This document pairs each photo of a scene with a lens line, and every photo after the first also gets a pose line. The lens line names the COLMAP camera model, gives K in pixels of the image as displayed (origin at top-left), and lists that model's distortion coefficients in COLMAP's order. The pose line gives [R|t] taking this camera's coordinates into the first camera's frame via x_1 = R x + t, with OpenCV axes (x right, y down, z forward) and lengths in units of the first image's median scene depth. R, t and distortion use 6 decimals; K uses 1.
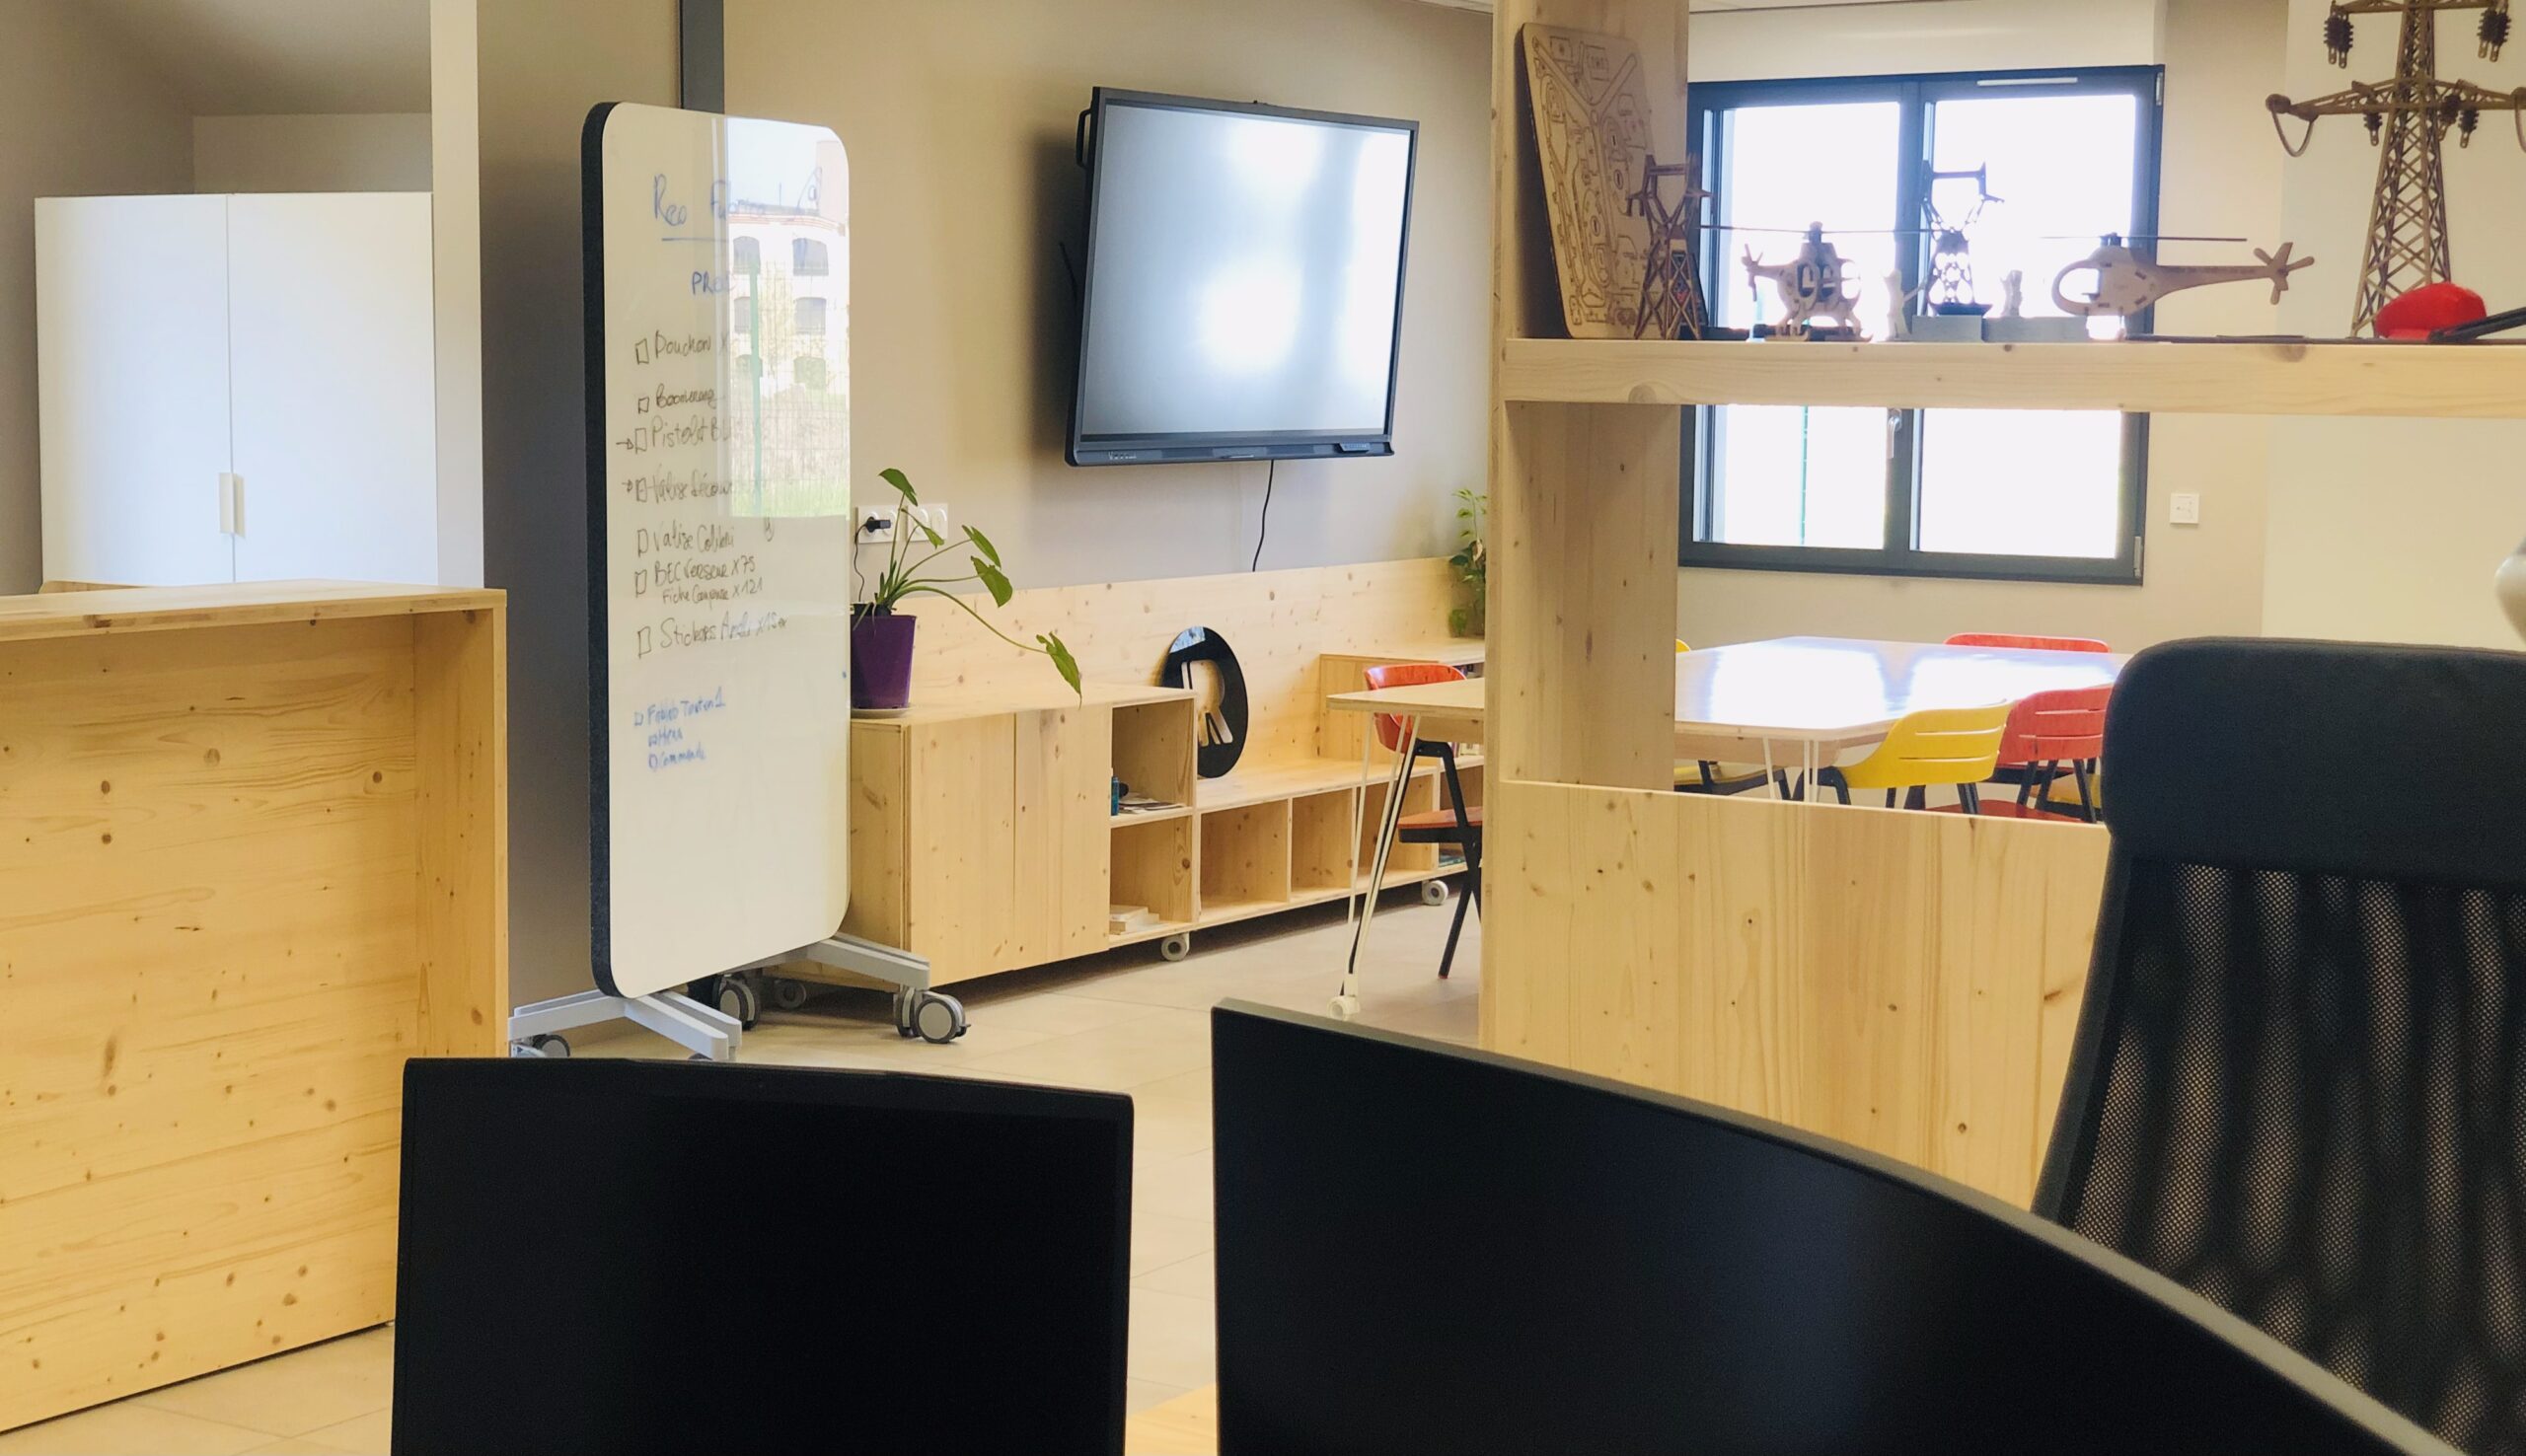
lens RADIAL K [[3818.6, 0, 1268.8], [0, 3818.6, 737.6], [0, 0, 1]] dist [0.039492, 0.000000]
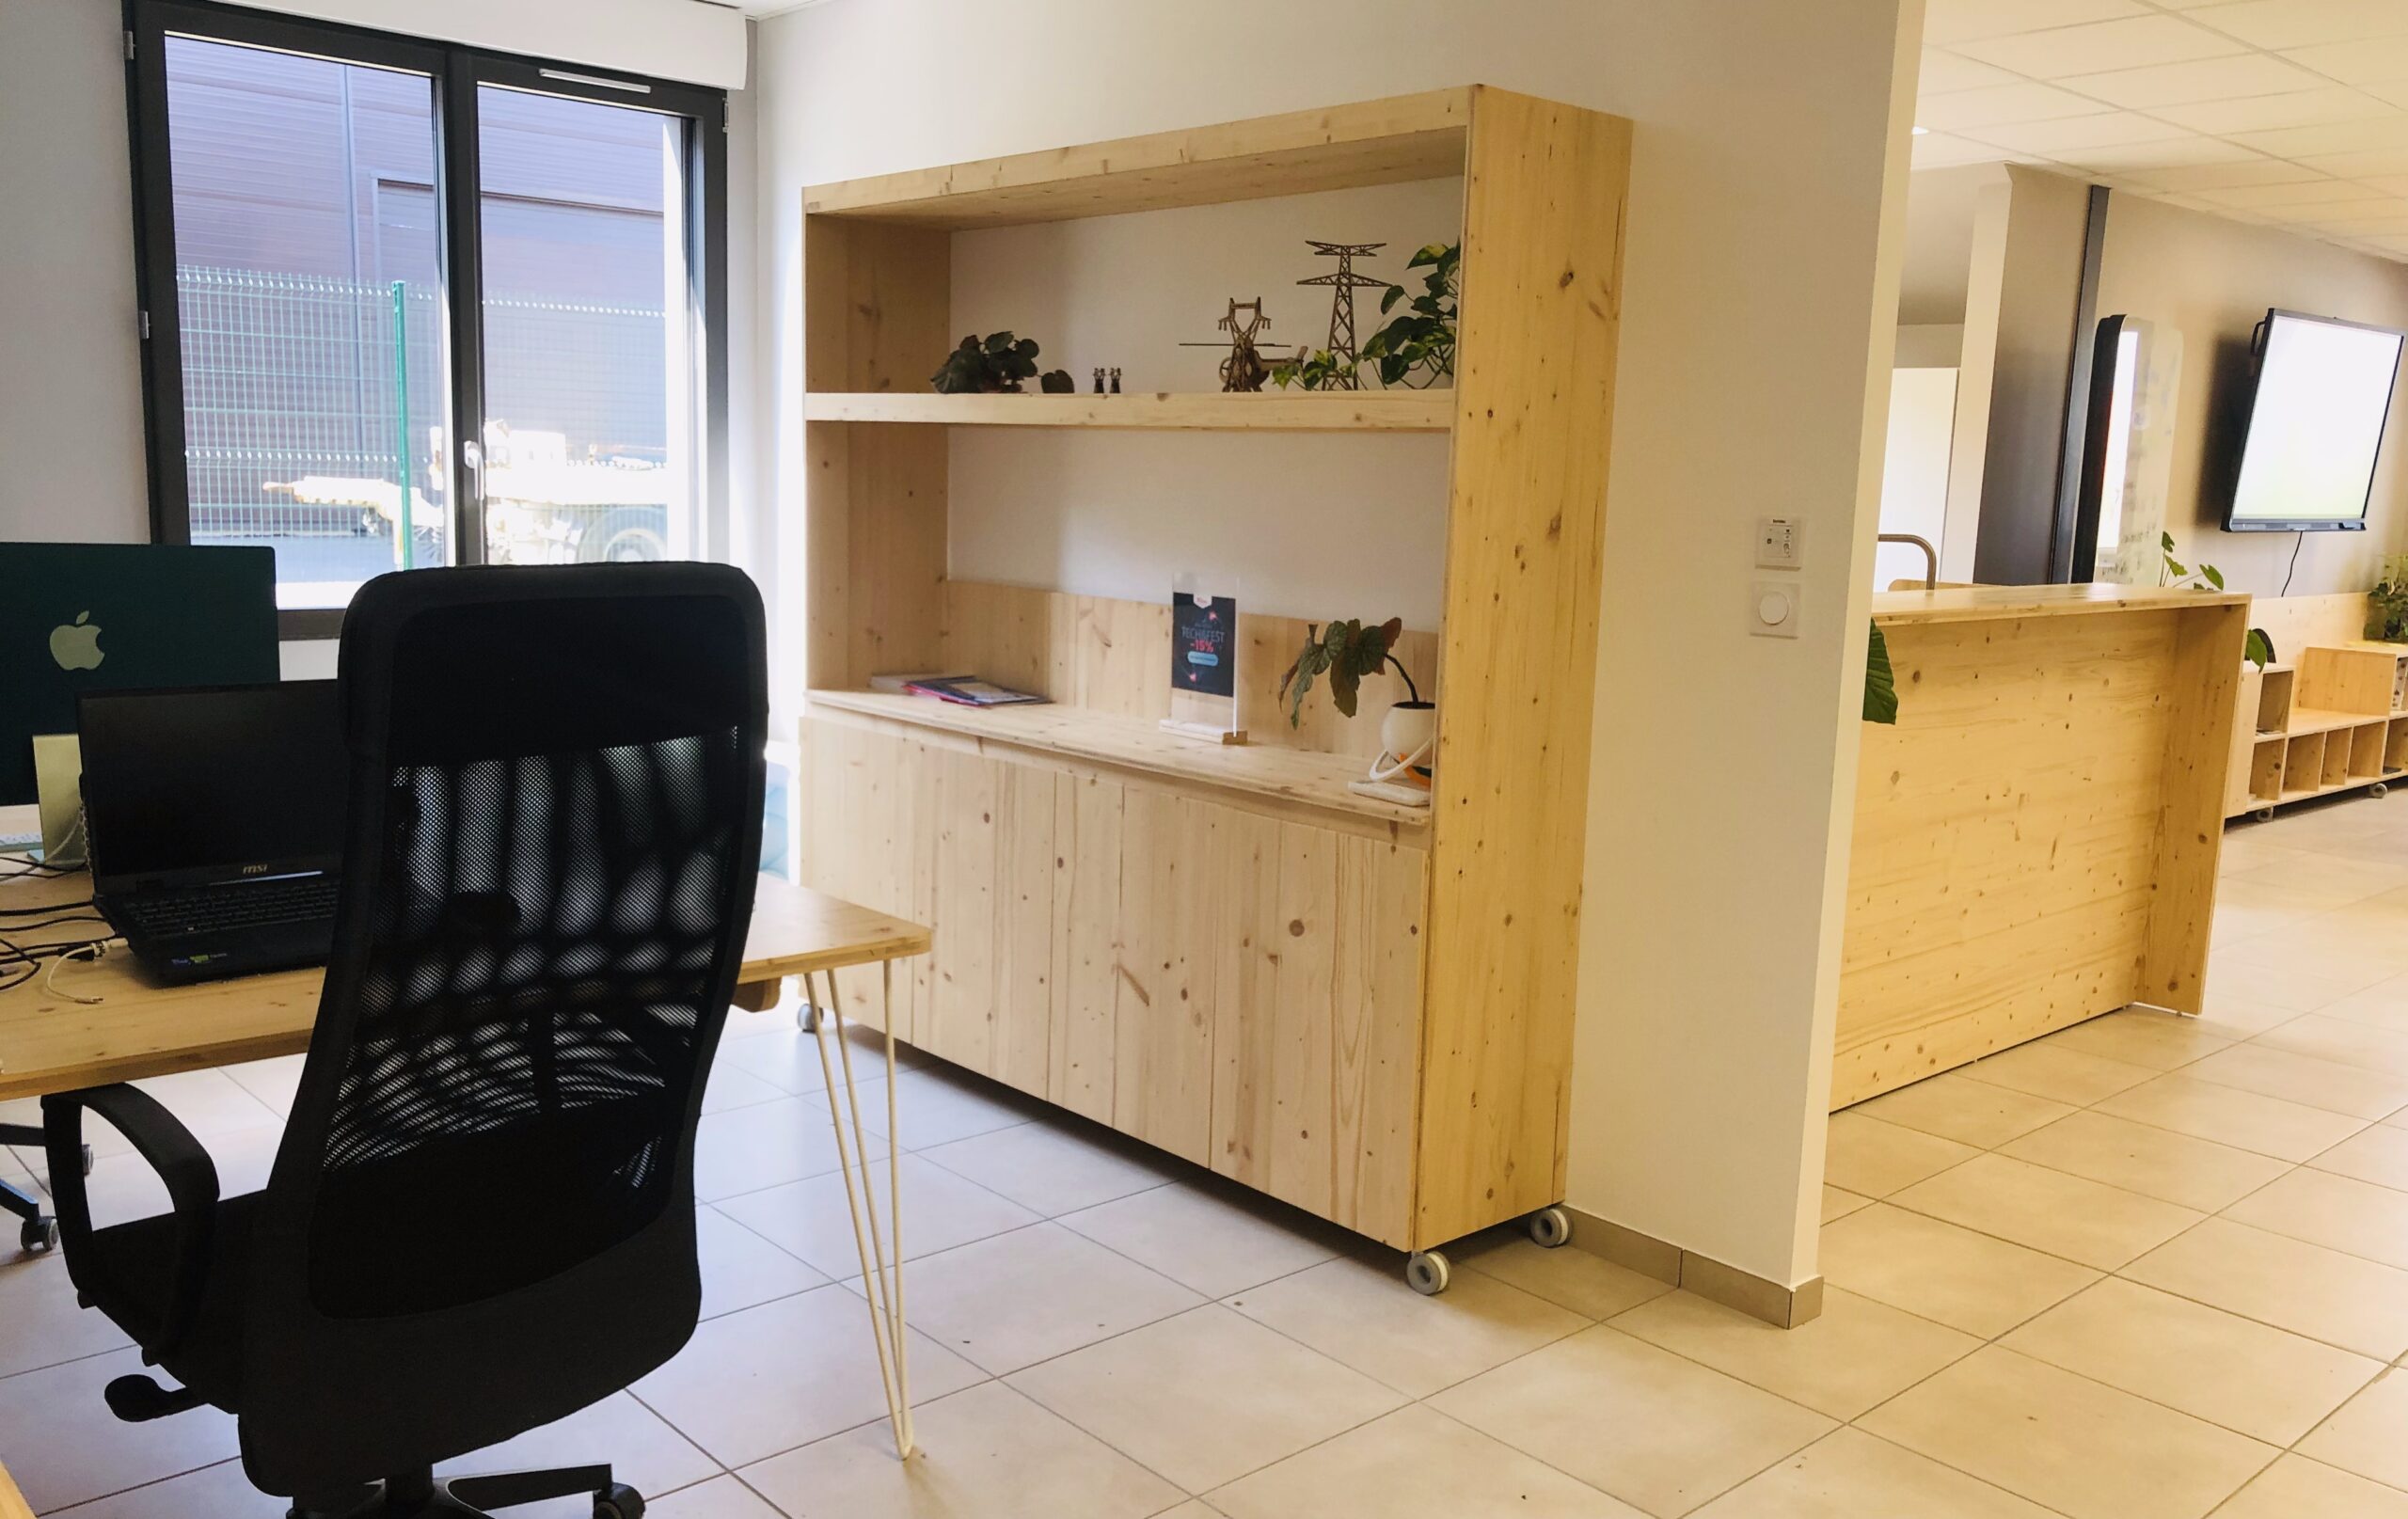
lens RADIAL K [[1978.2, 0, 1206.9], [0, 1978.2, 768.9], [0, 0, 1]] dist [0.022025, -0.024133]
pose [[0.958464, 0.063072, -0.278154, -0.289487], [-0.049231, 0.997190, 0.056472, 0.009404], [0.280934, -0.040433, 0.958875, 0.006627]]
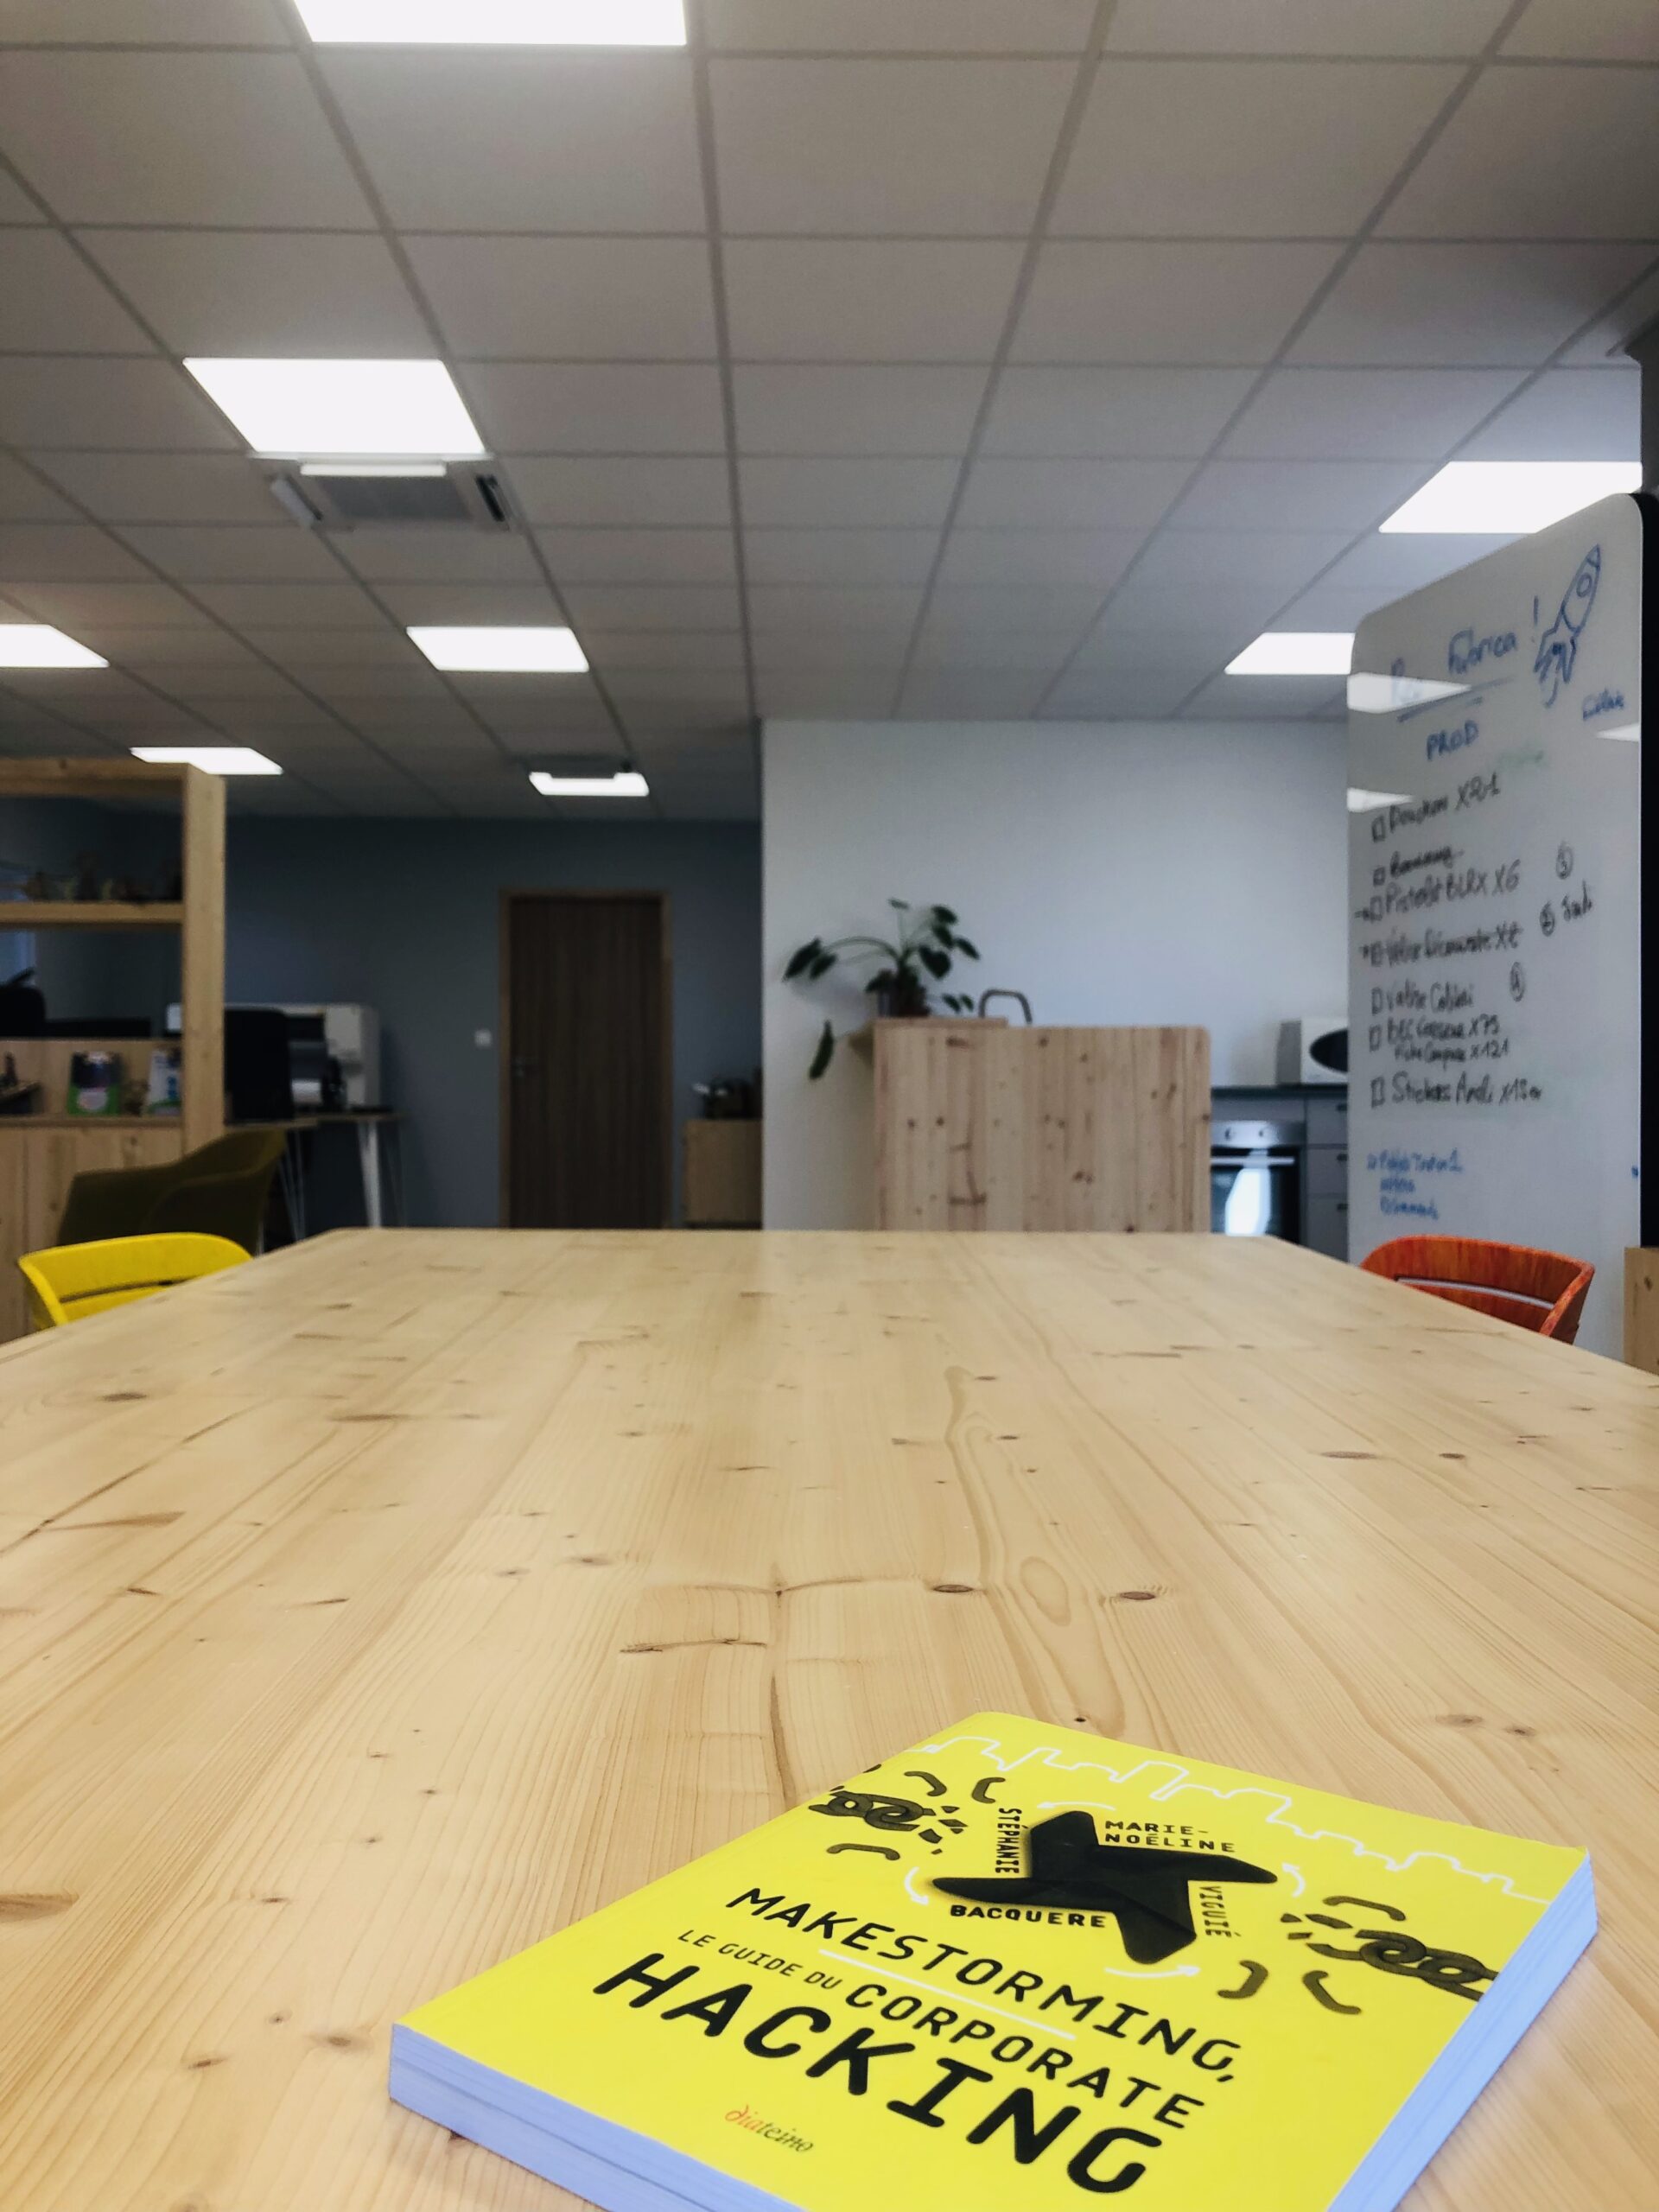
lens RADIAL K [[1848.2, 0, 823.3], [0, 1848.2, 1091.1], [0, 0, 1]] dist [0.027154, -0.049243]
pose [[-0.841281, -0.017647, -0.540310, 0.250145], [-0.072092, 0.994202, 0.079778, -0.054892], [0.535770, 0.106068, -0.837676, 1.324114]]
